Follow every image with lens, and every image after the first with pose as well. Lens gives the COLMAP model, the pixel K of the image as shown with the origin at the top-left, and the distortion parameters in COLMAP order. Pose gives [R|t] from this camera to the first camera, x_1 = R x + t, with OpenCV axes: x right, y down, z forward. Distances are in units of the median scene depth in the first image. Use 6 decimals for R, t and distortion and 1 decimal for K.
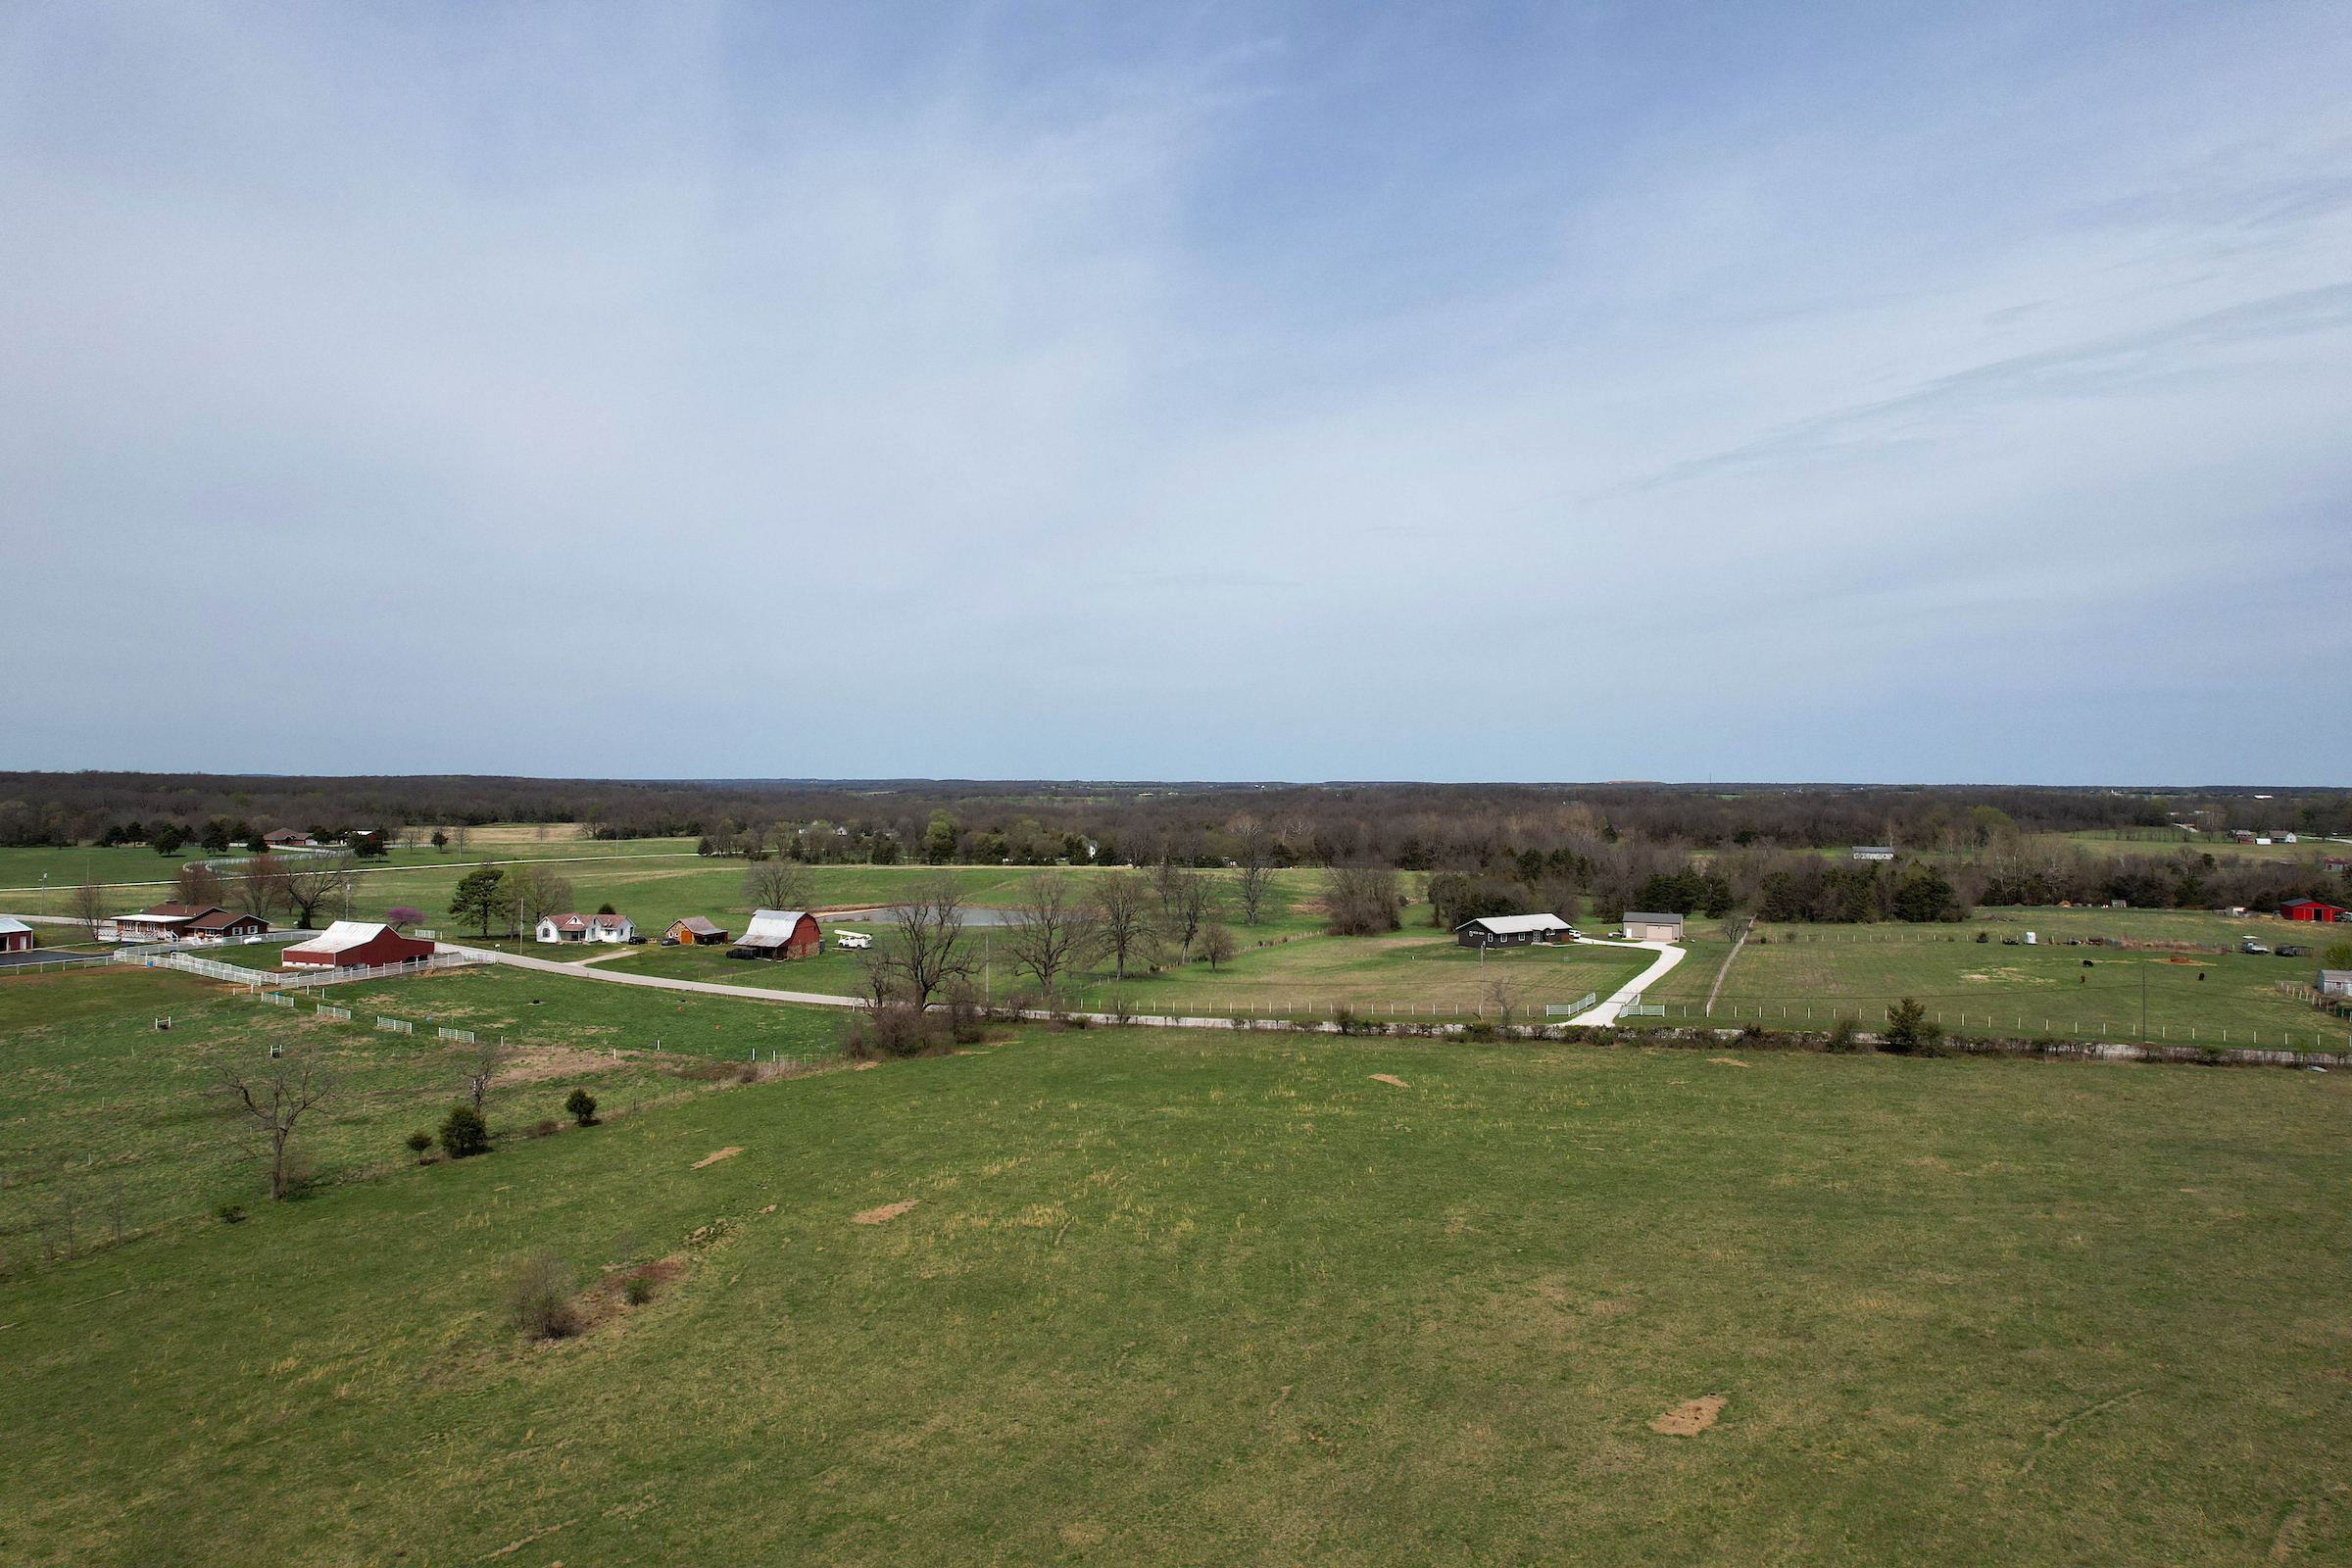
lens RADIAL K [[1512.2, 0, 1191.2], [0, 1512.2, 807.5], [0, 0, 1]] dist [-0.079364, 0.070885]
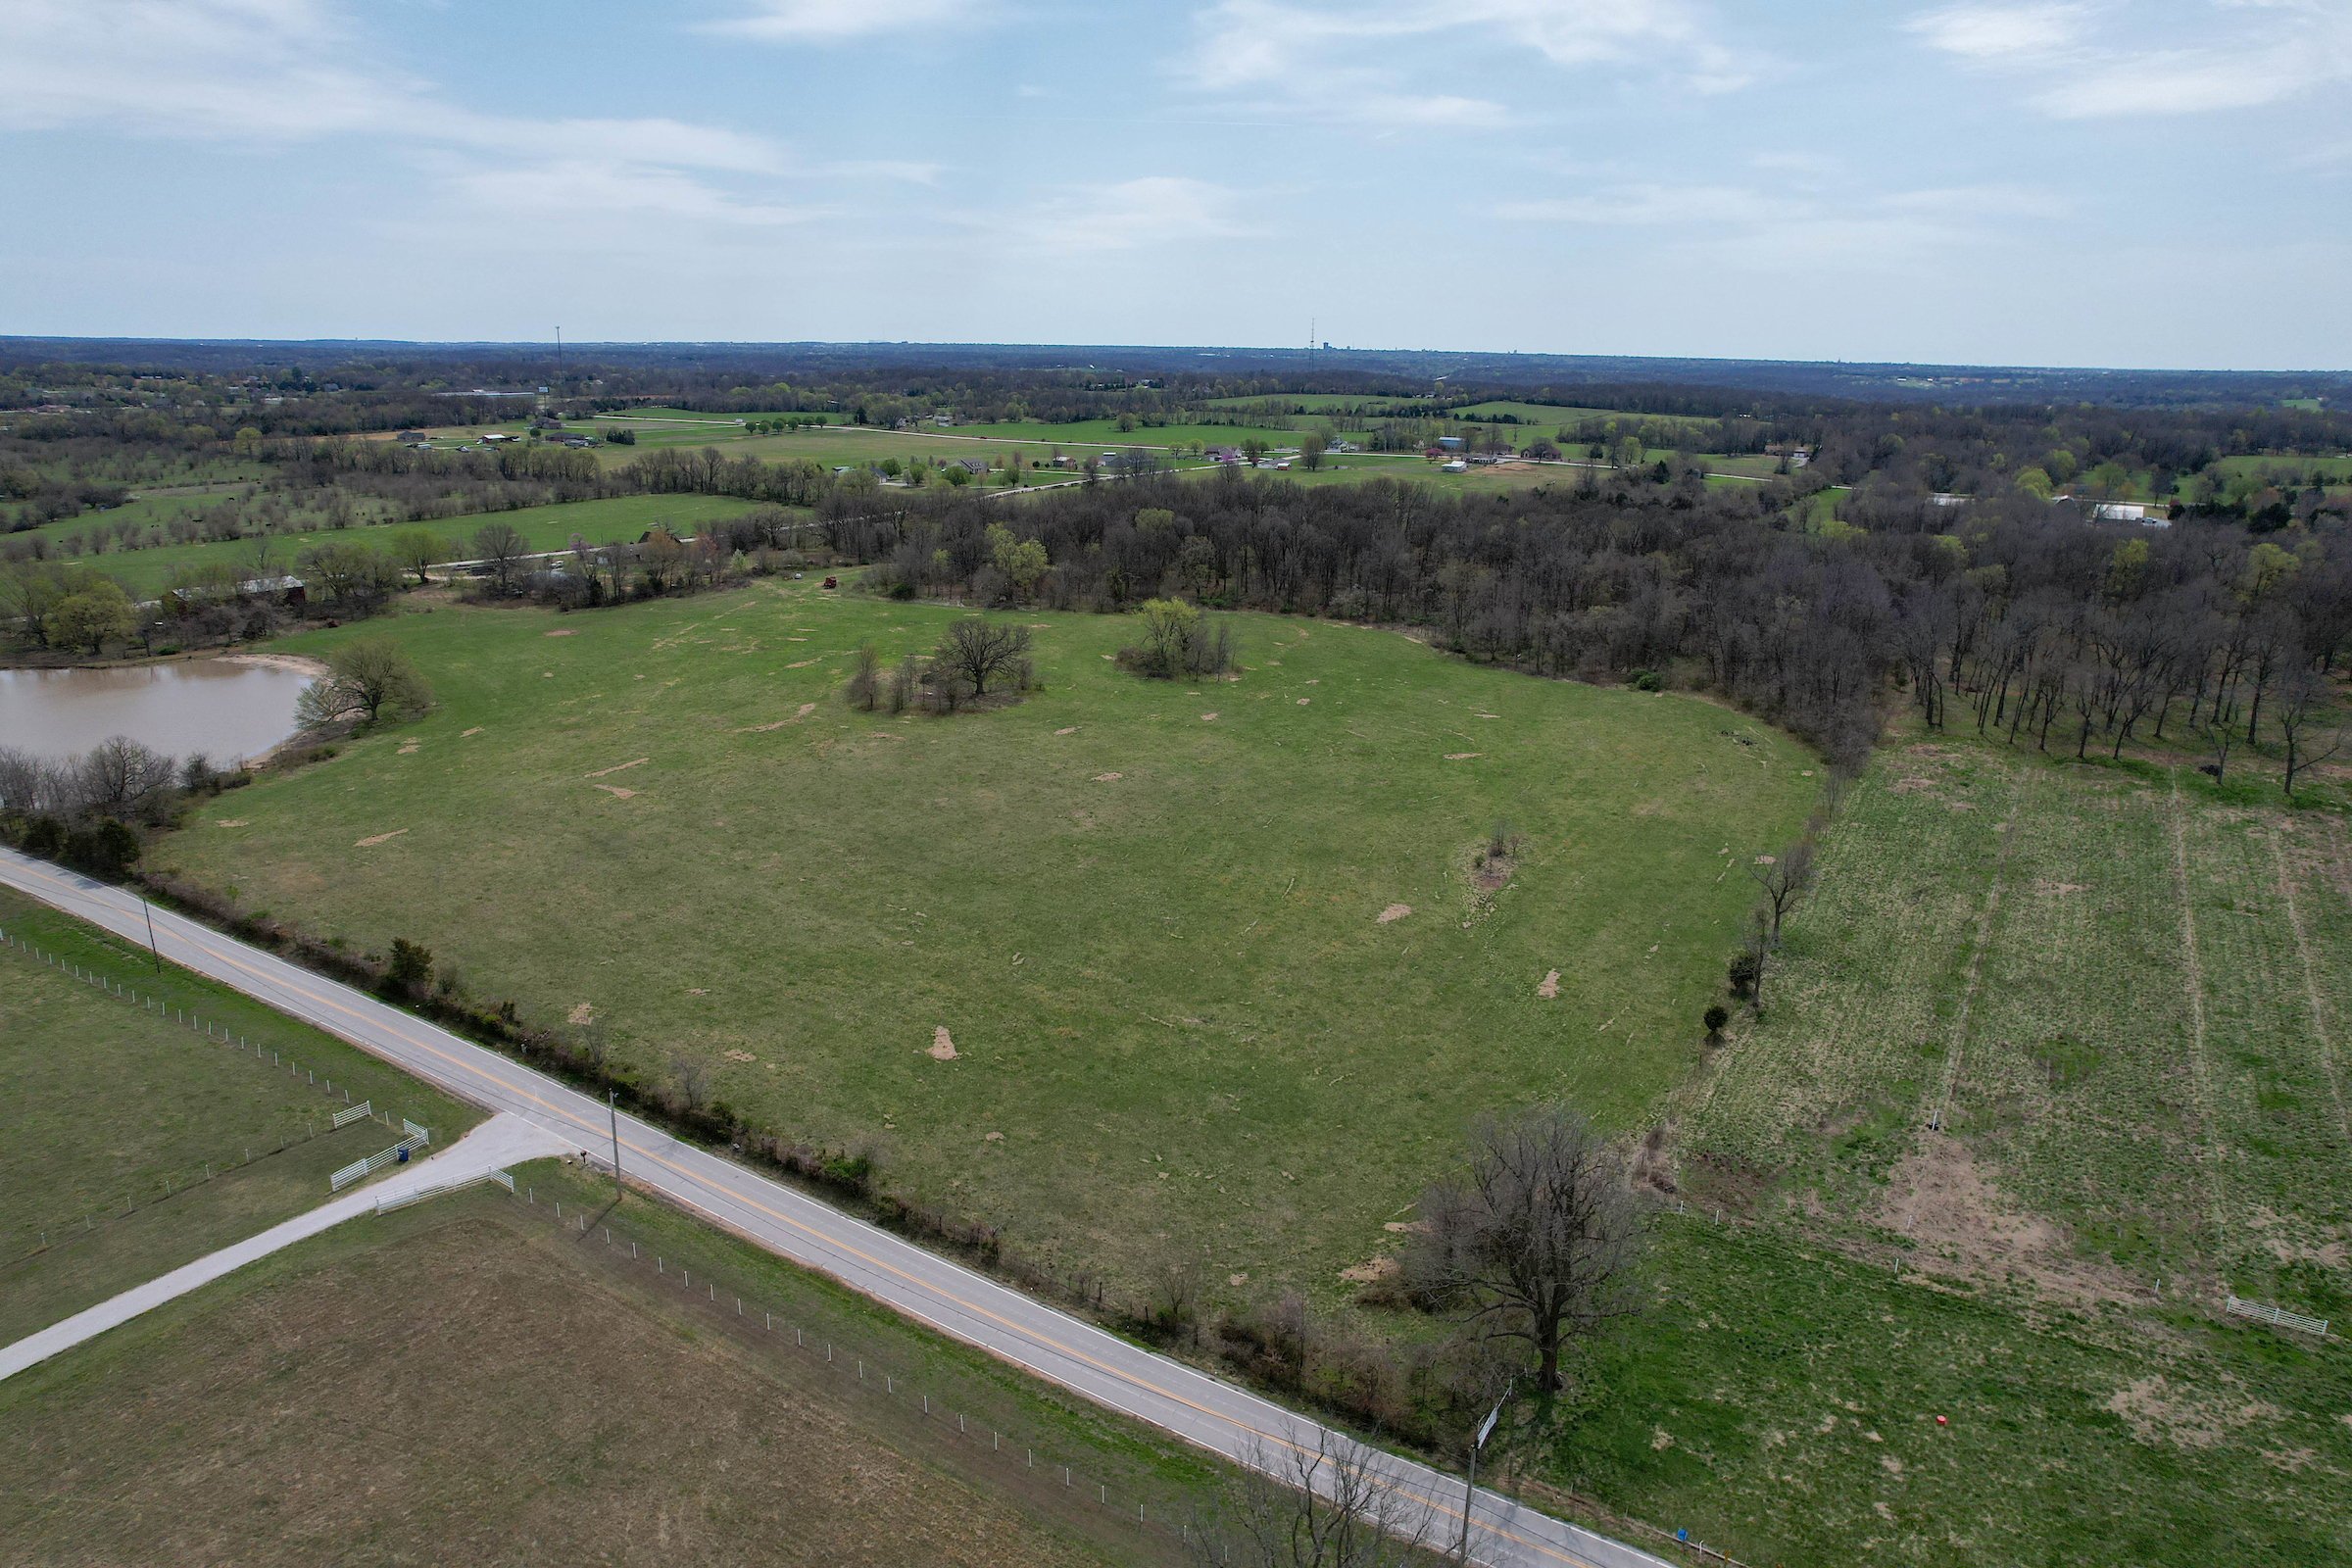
lens RADIAL K [[1512.2, 0, 1182.3], [0, 1512.2, 778.4], [0, 0, 1]] dist [-0.079364, 0.070885]
pose [[-0.986801, -0.063669, 0.148894, -0.130354], [-0.016977, 0.955072, 0.295888, -0.230080], [-0.161043, 0.289454, -0.943547, 1.592719]]
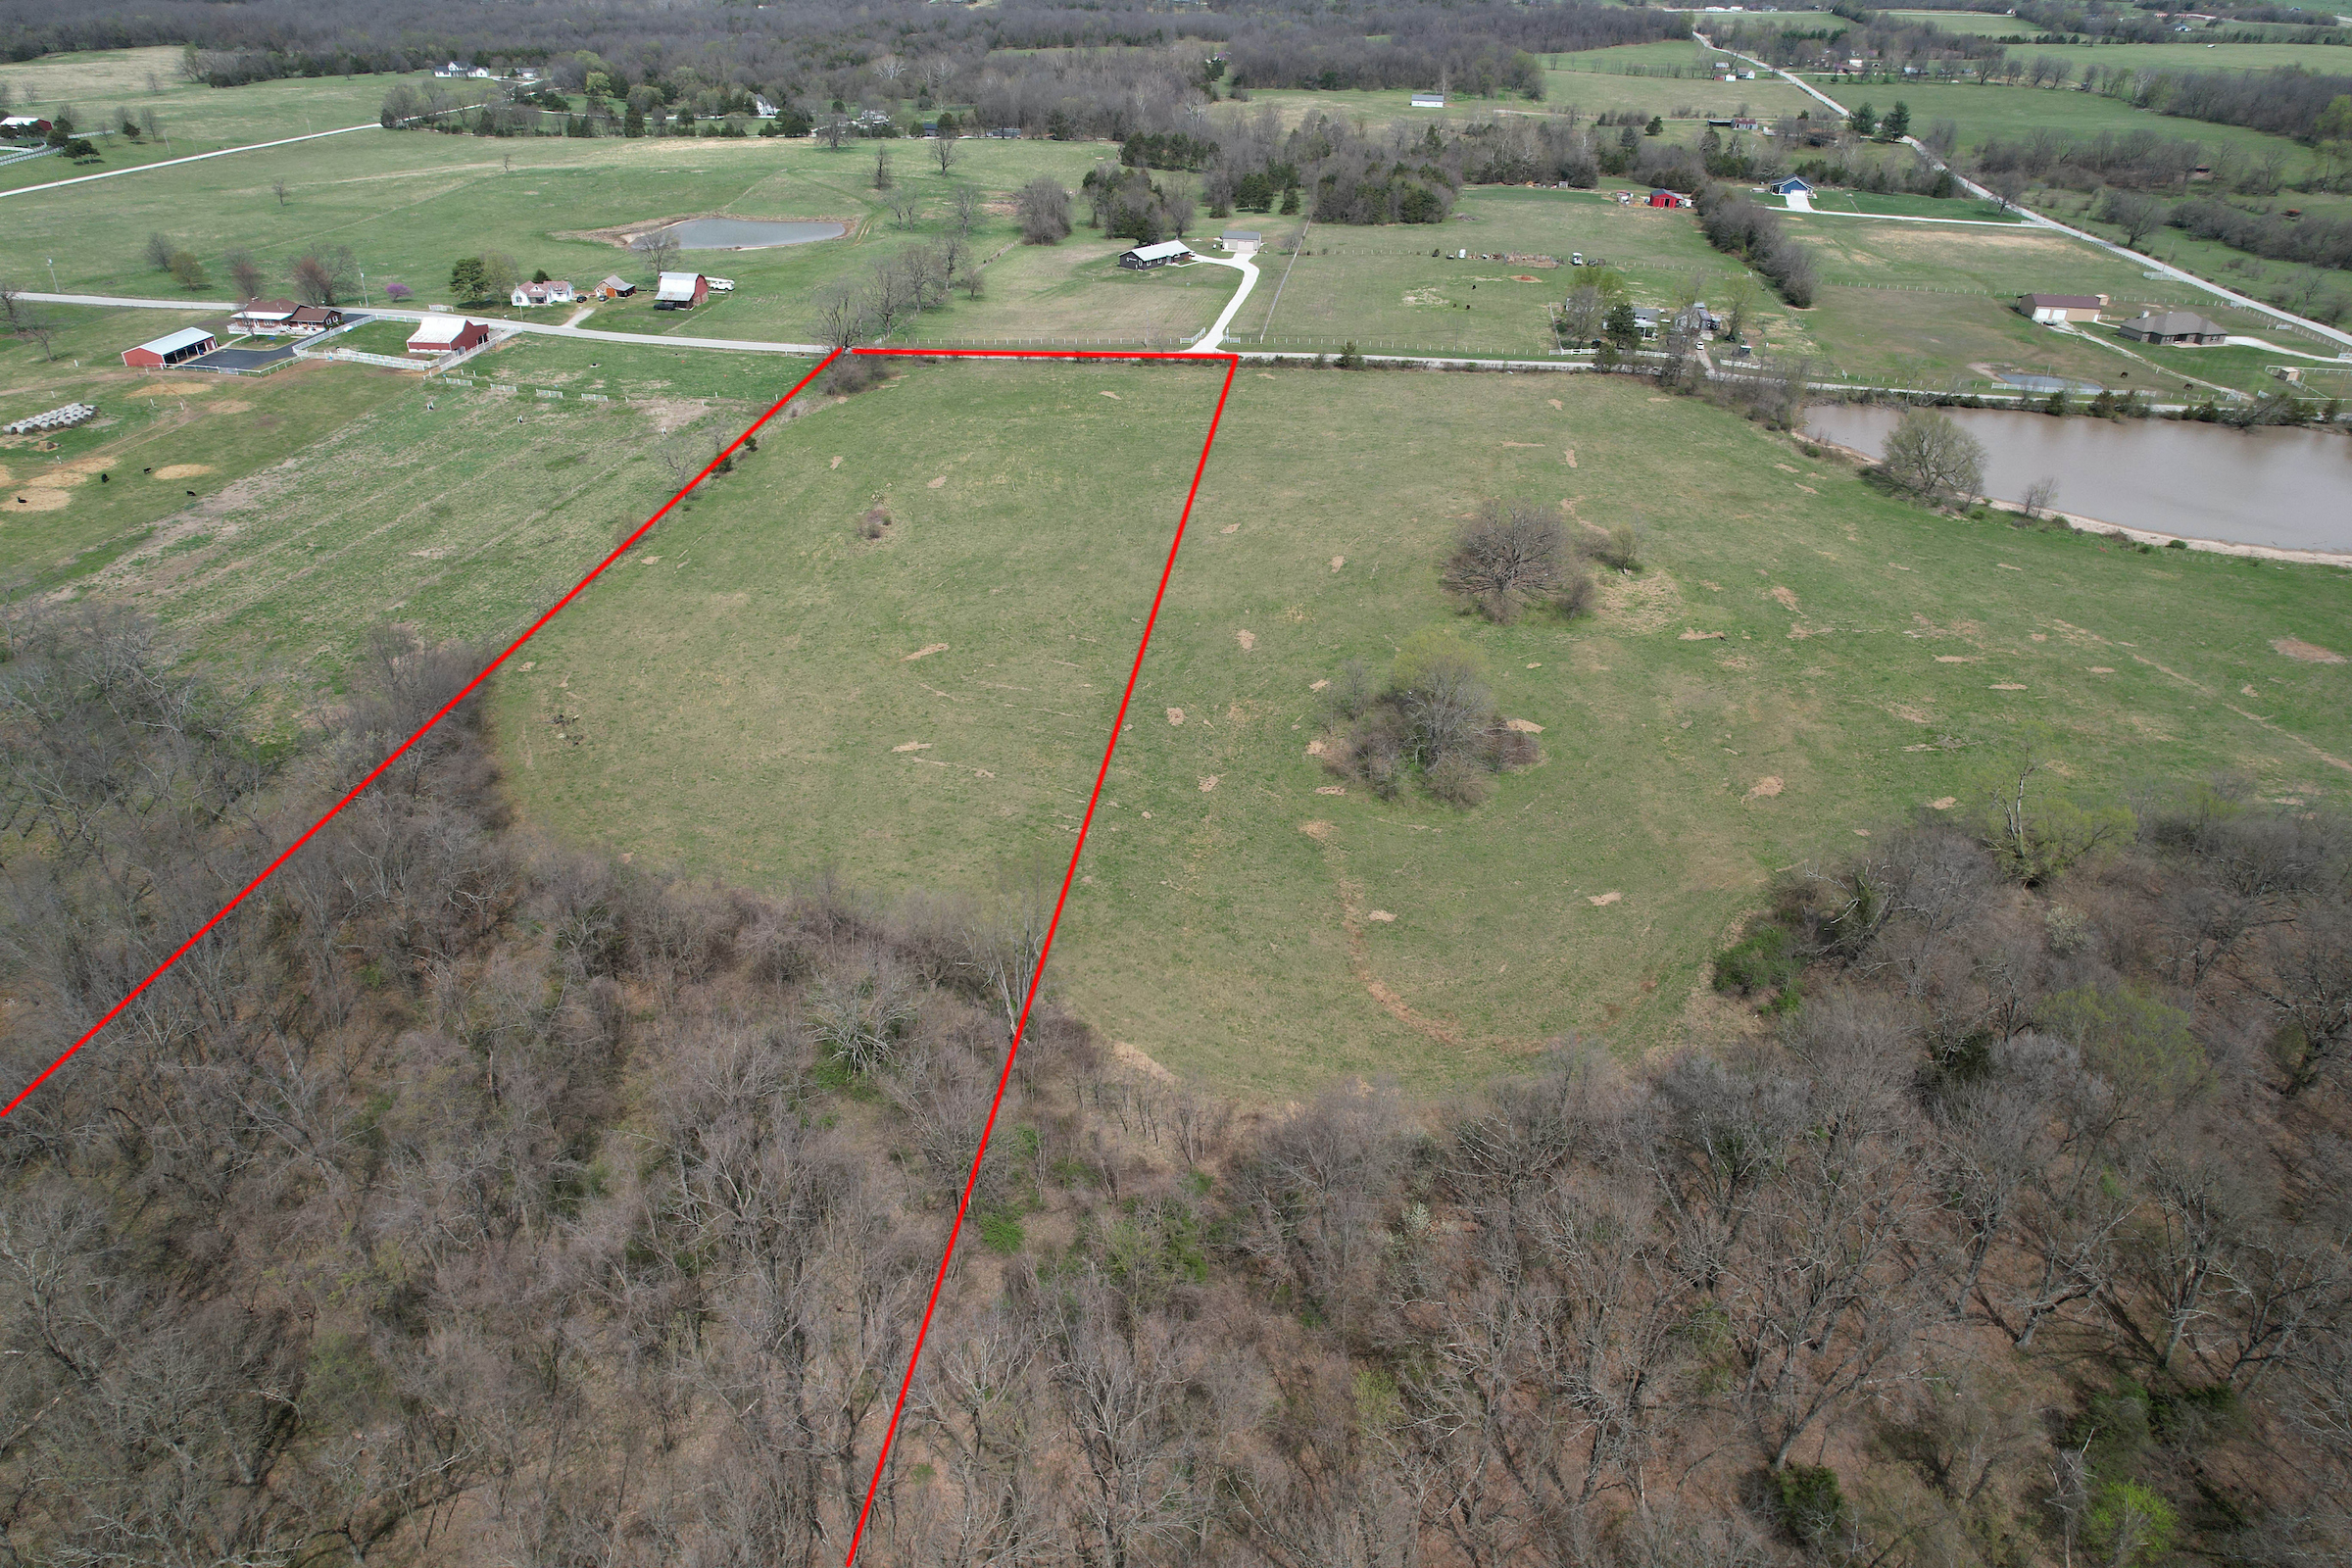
lens RADIAL K [[1512.2, 0, 1190.3], [0, 1512.2, 787.0], [0, 0, 1]] dist [-0.079364, 0.070885]
pose [[0.967854, -0.120709, 0.220652, -0.254791], [-0.005597, 0.866751, 0.498709, -0.345058], [-0.251449, -0.483913, 0.838213, -0.927913]]
